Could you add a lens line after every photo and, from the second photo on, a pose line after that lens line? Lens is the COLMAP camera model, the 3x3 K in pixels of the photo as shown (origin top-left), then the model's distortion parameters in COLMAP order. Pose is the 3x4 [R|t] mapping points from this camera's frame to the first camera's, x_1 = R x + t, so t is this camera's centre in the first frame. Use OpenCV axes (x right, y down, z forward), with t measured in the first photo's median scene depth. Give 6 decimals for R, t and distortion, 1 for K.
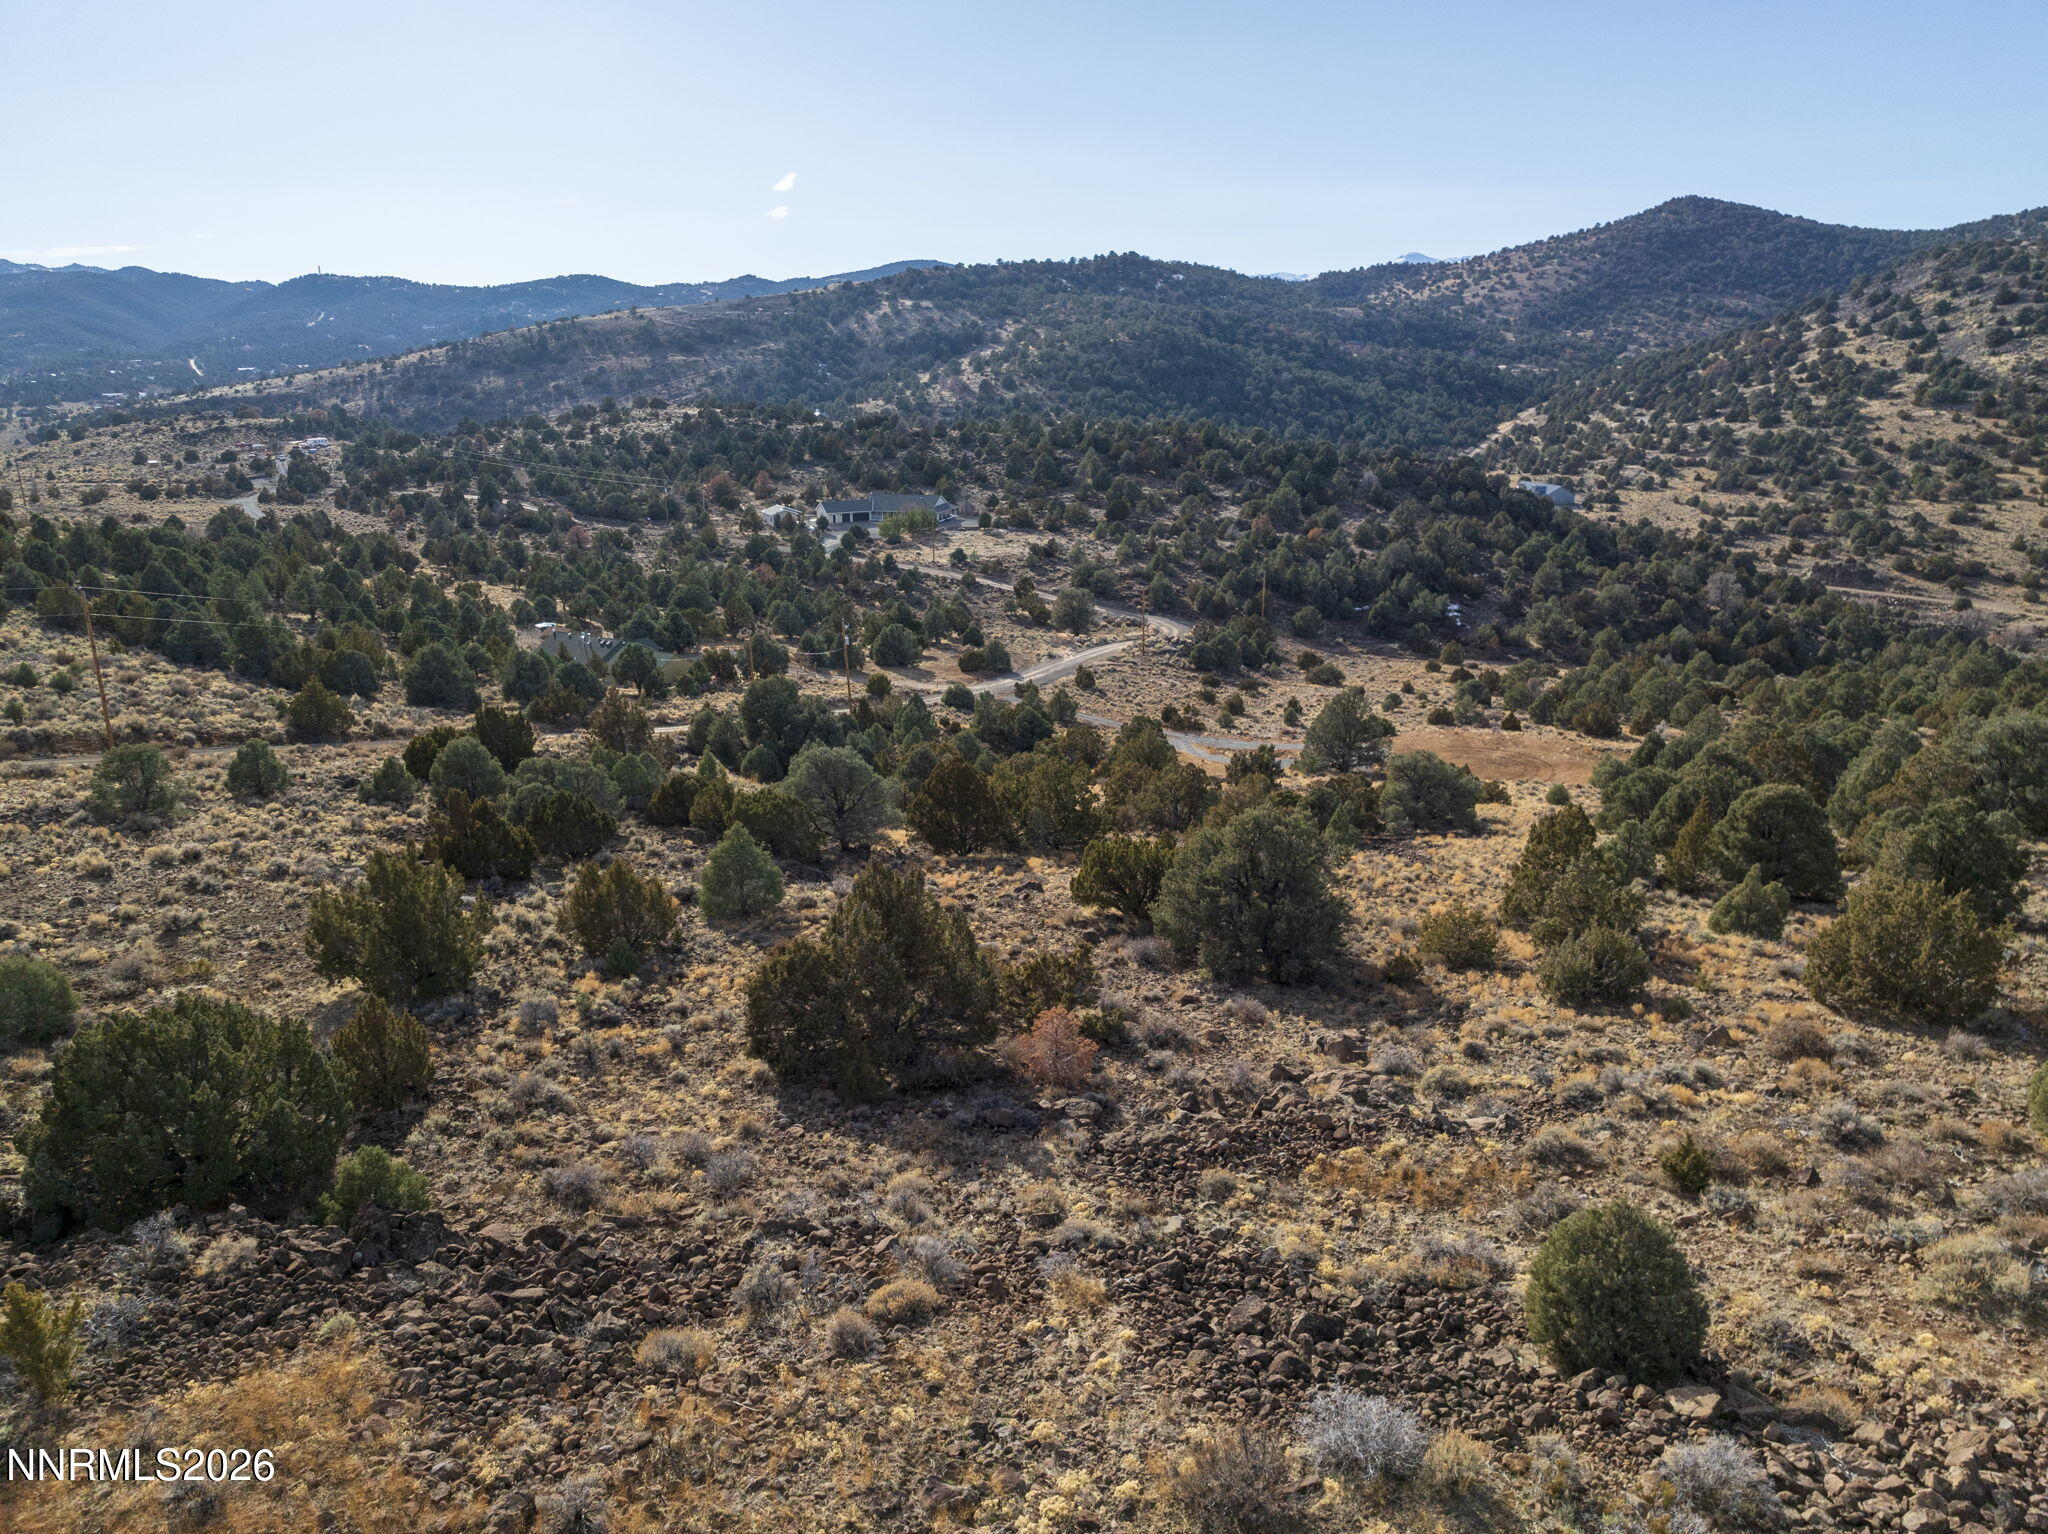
lens RADIAL K [[1437.3, 0, 1013.6], [0, 1437.3, 759.2], [0, 0, 1]] dist [-0.064256, 0.037223]
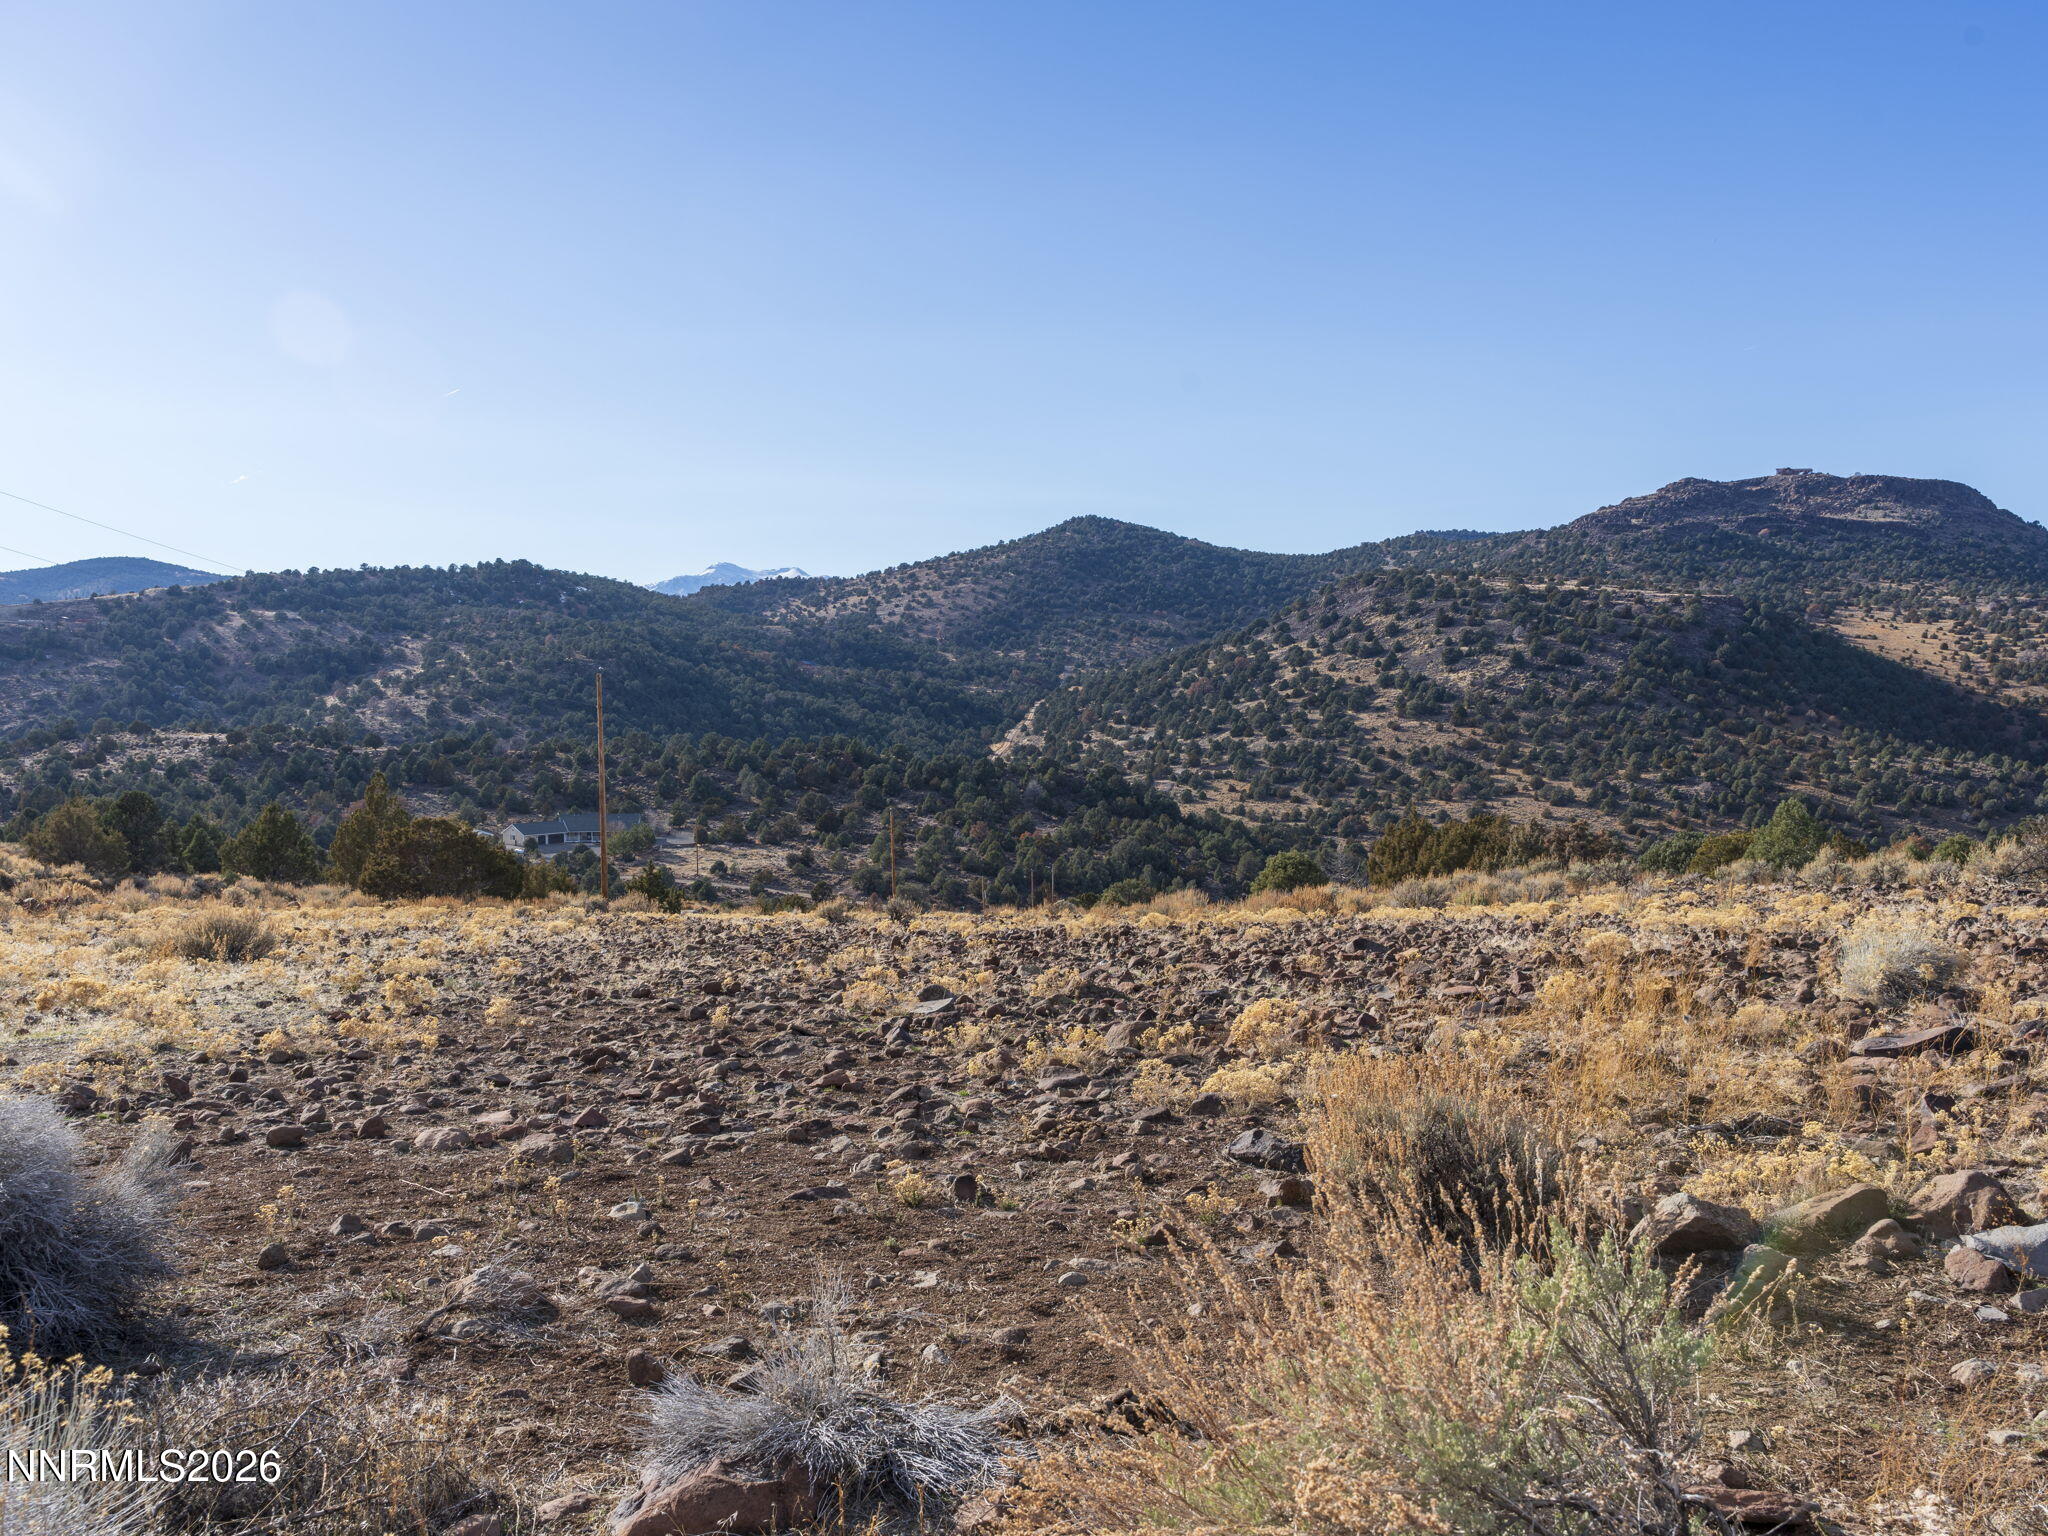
lens RADIAL K [[1799.1, 0, 992.9], [0, 1799.1, 770.7], [0, 0, 1]] dist [-0.035051, -0.005241]
pose [[0.917836, -0.015363, 0.396663, -0.168834], [0.103820, 0.973760, -0.202514, 0.029471], [-0.383143, 0.227056, 0.895347, -0.086825]]
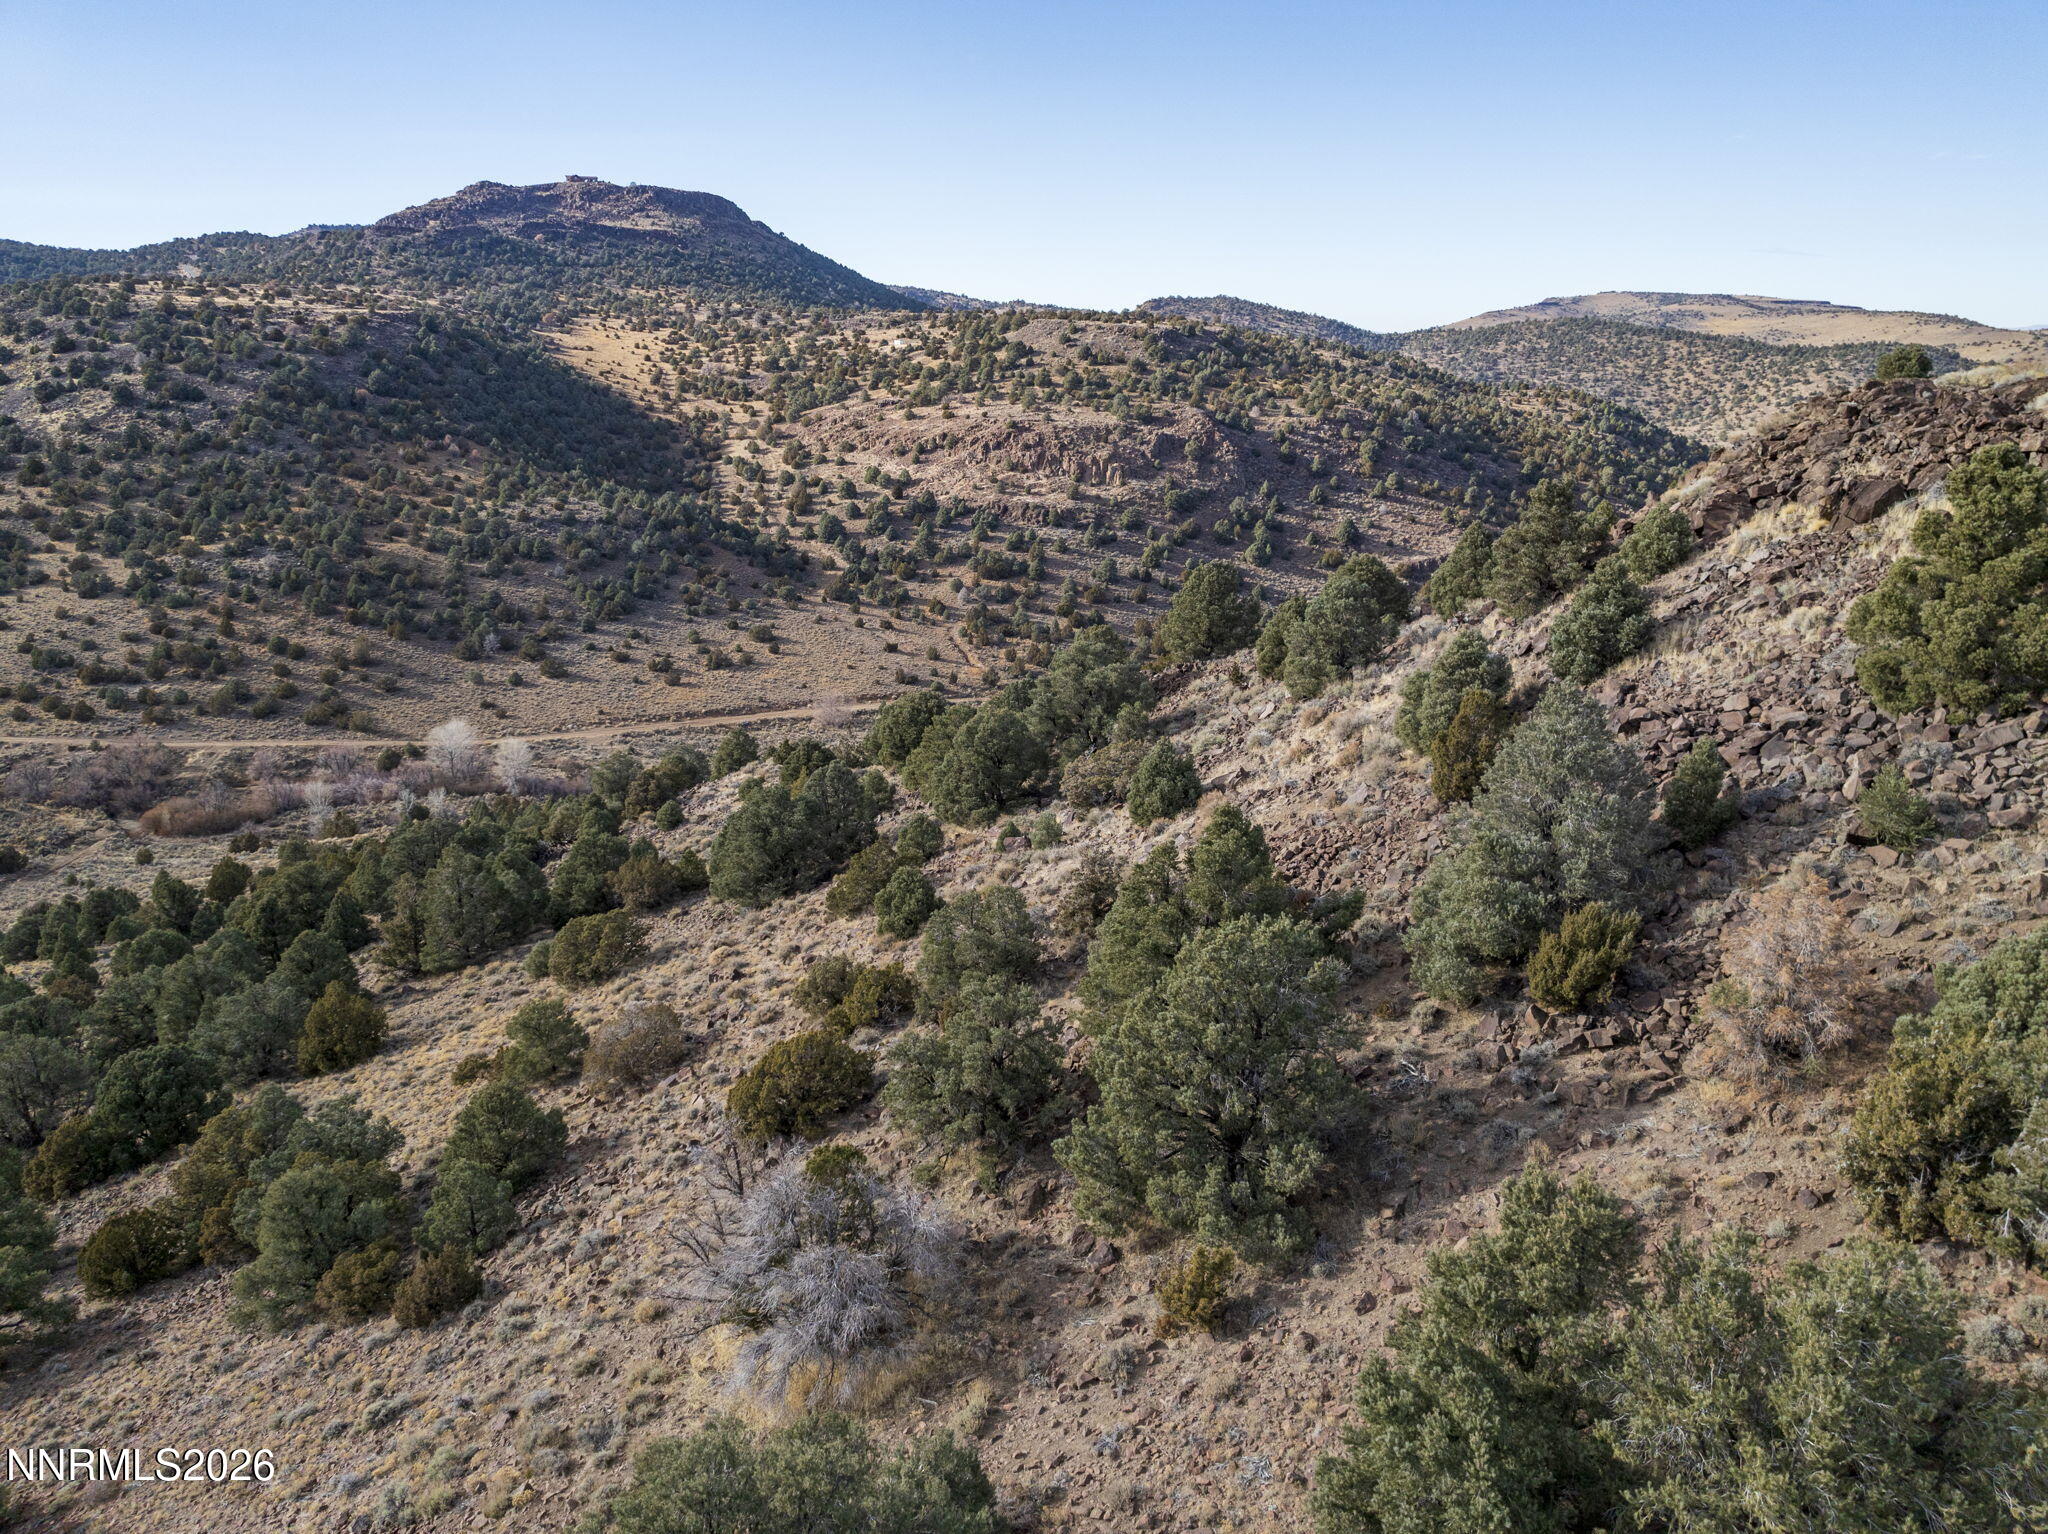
lens RADIAL K [[1433.1, 0, 1024.9], [0, 1433.1, 771.9], [0, 0, 1]] dist [-0.055082, 0.023999]
pose [[0.506038, -0.245822, 0.826739, 0.194145], [0.241512, 0.960566, 0.137788, -0.031283], [-0.828008, 0.129941, 0.545452, 0.001364]]
